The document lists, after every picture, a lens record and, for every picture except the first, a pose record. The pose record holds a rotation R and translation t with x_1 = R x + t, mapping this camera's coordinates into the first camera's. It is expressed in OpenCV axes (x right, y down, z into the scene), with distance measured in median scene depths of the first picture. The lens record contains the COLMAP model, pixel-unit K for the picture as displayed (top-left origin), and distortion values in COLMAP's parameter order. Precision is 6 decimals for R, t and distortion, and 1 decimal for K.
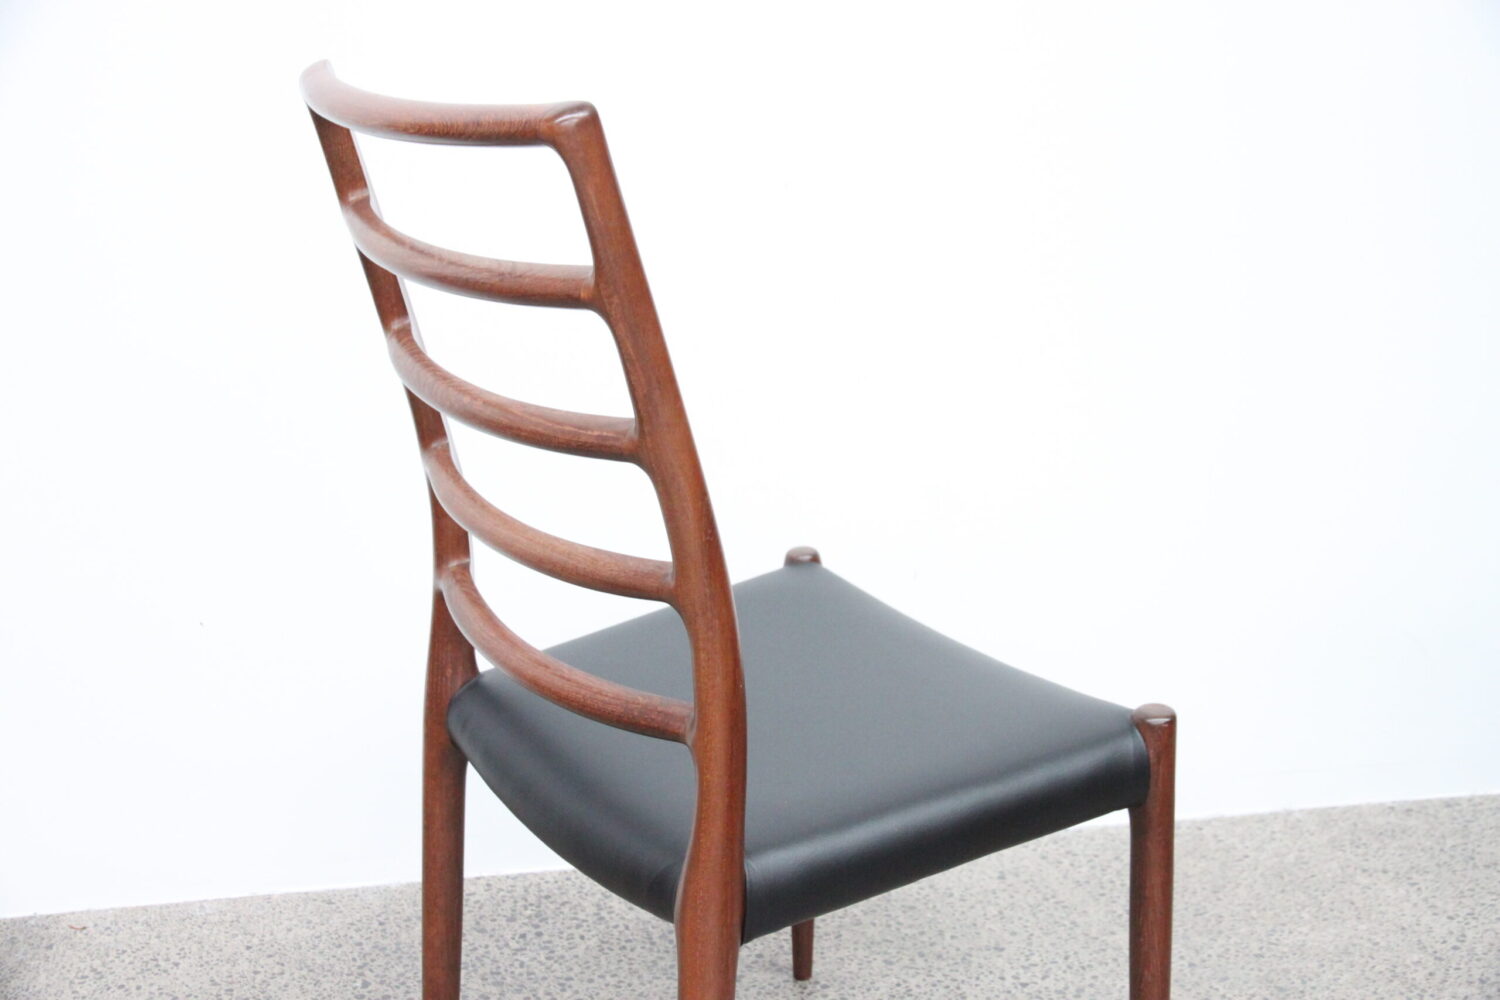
lens RADIAL K [[2033.0, 0, 750.0], [0, 2033.0, 500.0], [0, 0, 1]] dist [0.092777, 0.045048]
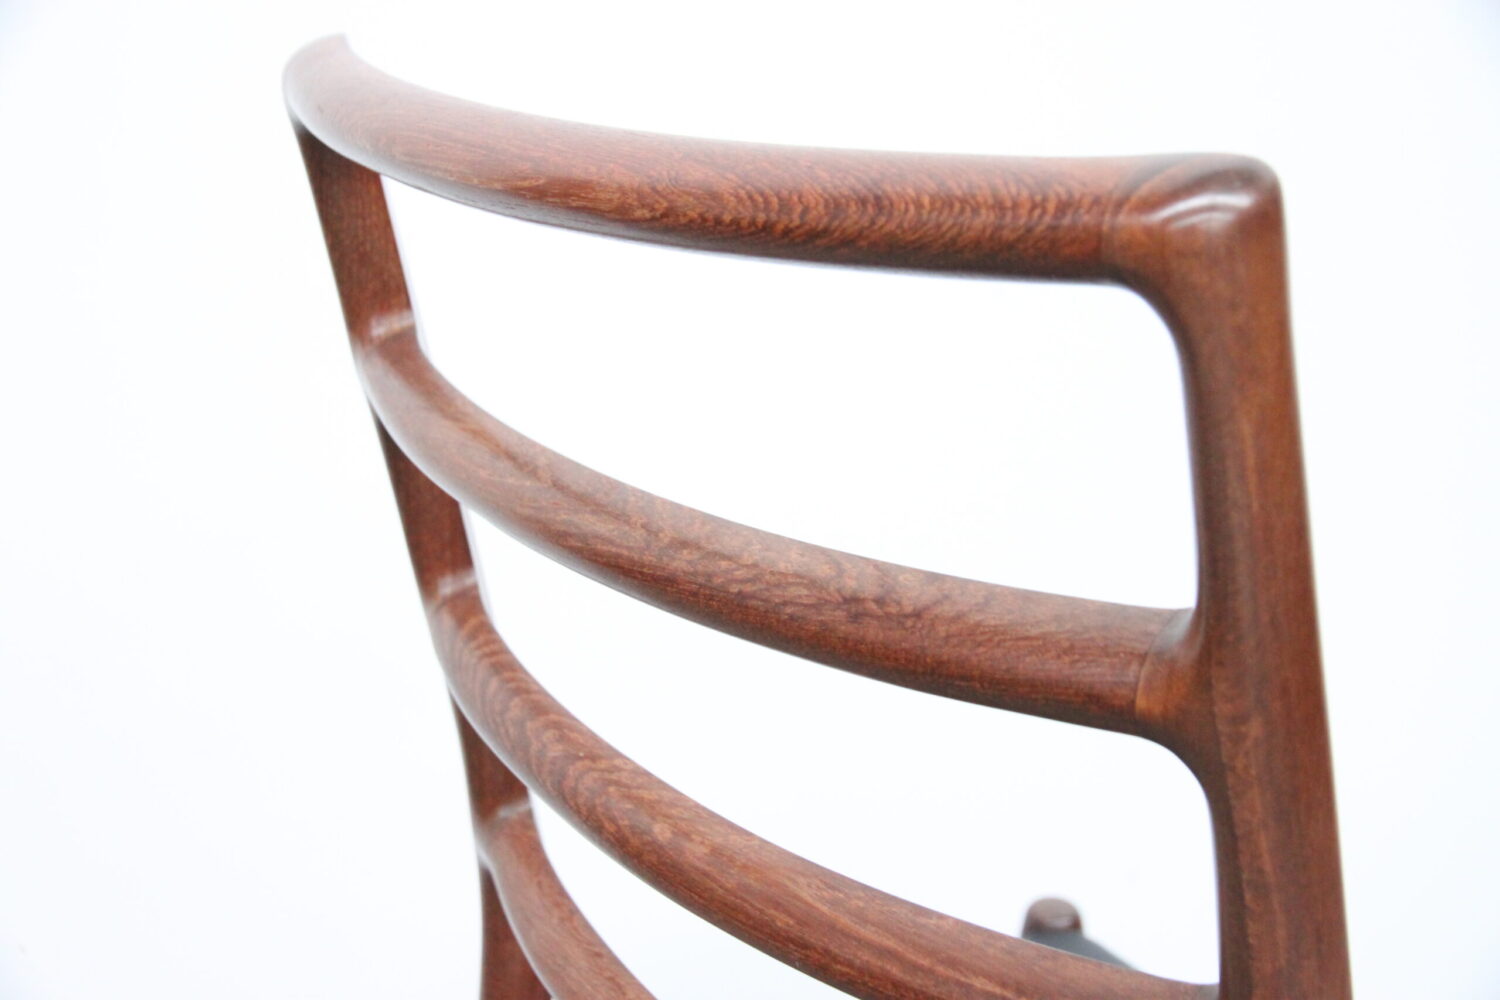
lens RADIAL K [[1961.7, 0, 812.0], [0, 1961.7, 502.1], [0, 0, 1]] dist [0.018092, 0.026970]
pose [[0.993636, 0.036469, 0.106573, -0.154745], [-0.034320, 0.999170, -0.021925, -0.110663], [-0.107284, 0.018128, 0.994063, 0.589268]]
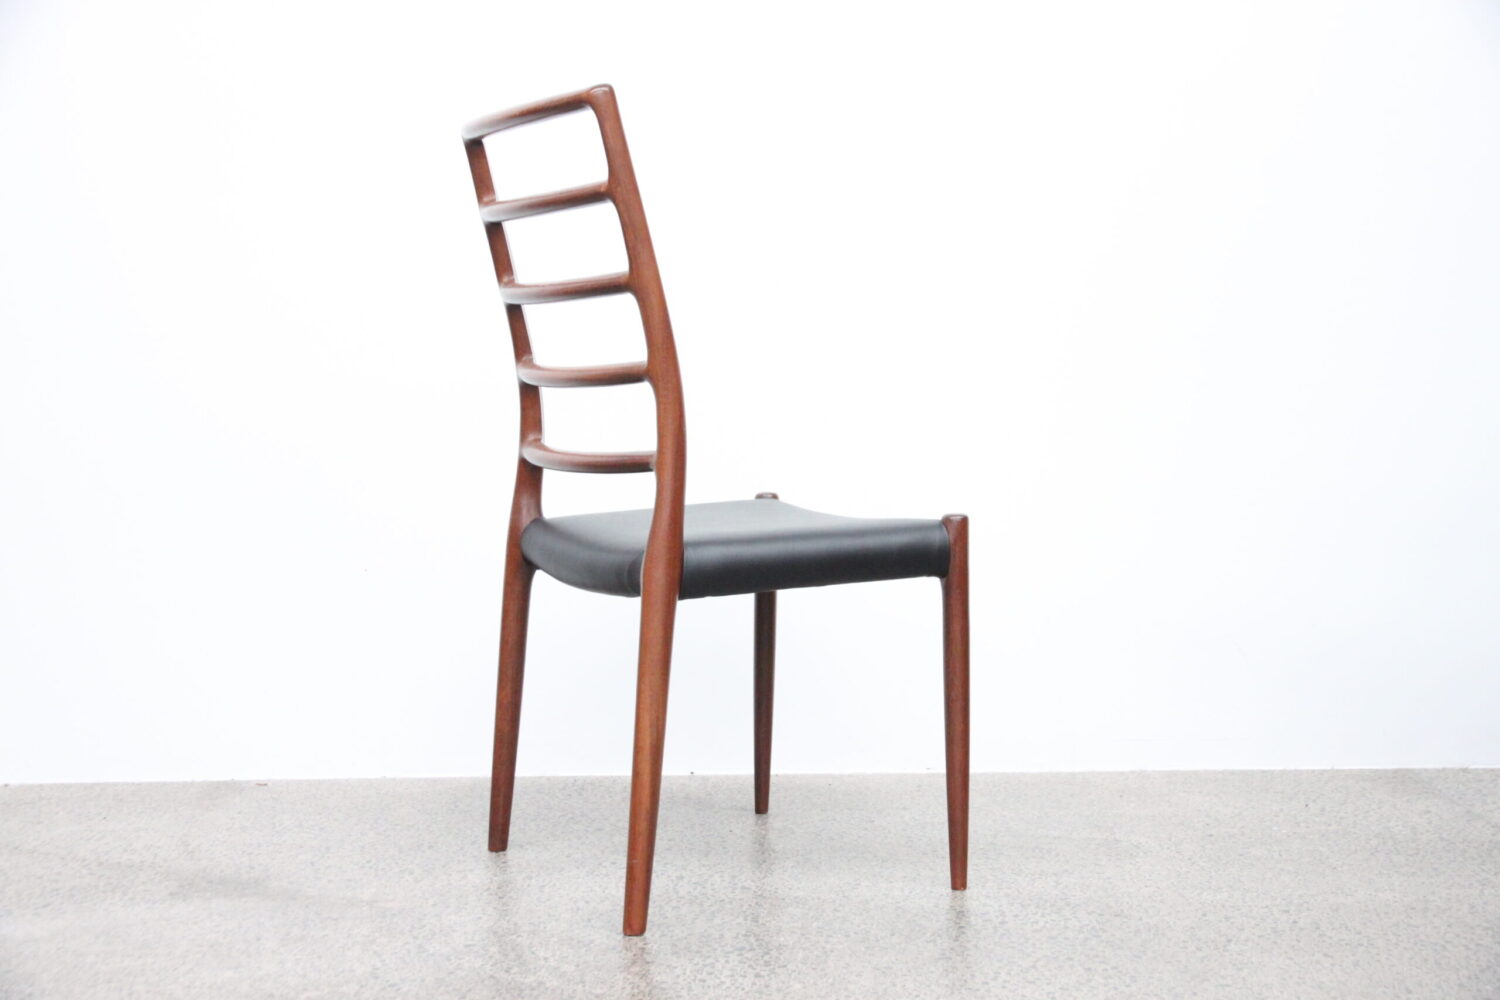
lens RADIAL K [[2033.0, 0, 750.0], [0, 2033.0, 500.0], [0, 0, 1]] dist [0.092777, 0.045048]
pose [[0.996696, 0.032832, -0.074291, 0.172685], [-0.048773, 0.973322, -0.224199, 0.507356], [0.064948, 0.227081, 0.971708, -0.627168]]
